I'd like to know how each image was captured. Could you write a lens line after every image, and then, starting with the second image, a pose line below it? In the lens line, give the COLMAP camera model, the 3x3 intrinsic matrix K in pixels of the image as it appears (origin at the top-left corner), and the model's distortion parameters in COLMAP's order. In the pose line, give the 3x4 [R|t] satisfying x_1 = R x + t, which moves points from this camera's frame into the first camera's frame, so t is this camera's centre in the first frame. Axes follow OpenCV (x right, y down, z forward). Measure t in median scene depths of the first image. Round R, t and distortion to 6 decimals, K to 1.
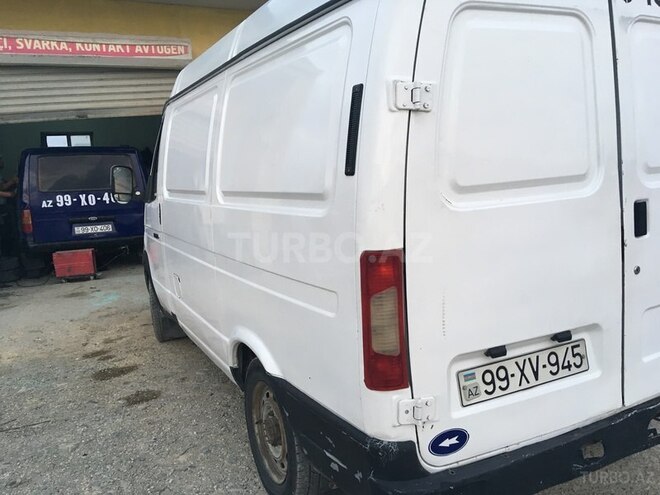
lens RADIAL K [[570.2, 0, 330.1], [0, 570.2, 247.3], [0, 0, 1]] dist [0.015215, -0.016413]
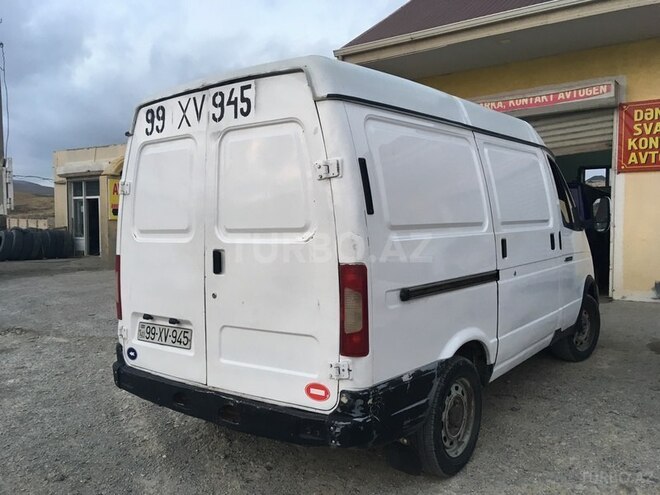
lens RADIAL K [[570.2, 0, 330.3], [0, 570.2, 247.4], [0, 0, 1]] dist [0.015215, -0.016413]
pose [[0.422656, 0.095581, -0.901236, 0.529797], [-0.130359, 0.990494, 0.043912, -0.050457], [0.896866, 0.098924, 0.431098, 0.162606]]
